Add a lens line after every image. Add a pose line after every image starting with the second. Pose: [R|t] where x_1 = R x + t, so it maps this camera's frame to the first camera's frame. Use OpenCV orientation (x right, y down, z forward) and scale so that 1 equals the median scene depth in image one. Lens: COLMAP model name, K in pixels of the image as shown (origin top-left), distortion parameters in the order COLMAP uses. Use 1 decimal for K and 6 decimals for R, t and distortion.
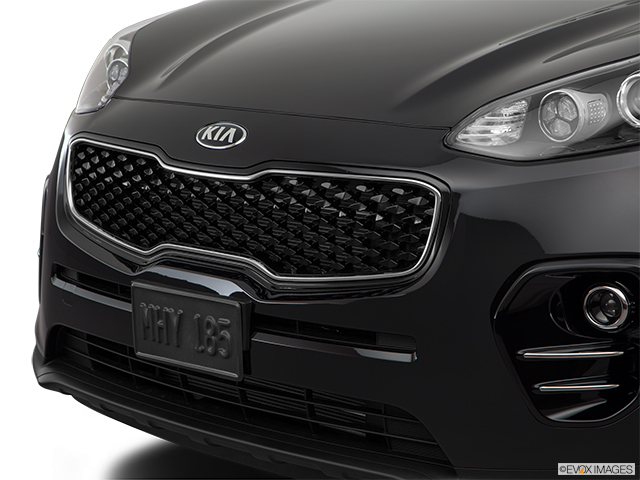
lens RADIAL K [[1568.0, 0, 320.0], [0, 1568.0, 240.0], [0, 0, 1]] dist [0.387524, -0.078017]
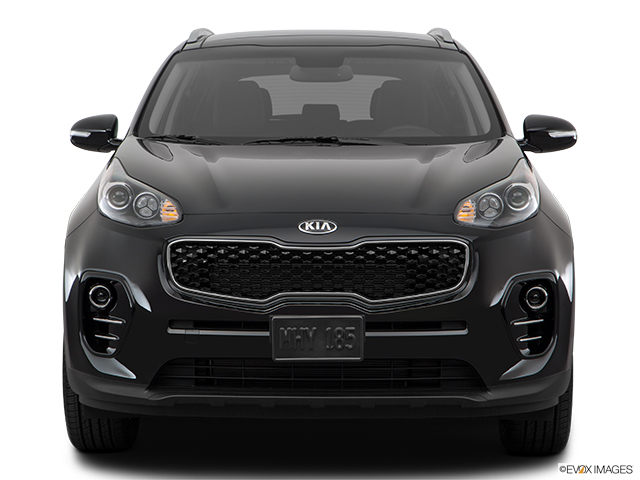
lens RADIAL K [[1637.6, 0, 320.0], [0, 1637.6, 240.0], [0, 0, 1]] dist [0.953903, 0.053388]
pose [[0.737401, -0.042775, 0.674100, -1.336144], [0.116160, 0.991155, -0.064175, 0.067951], [-0.665393, 0.125626, 0.735847, -0.357124]]
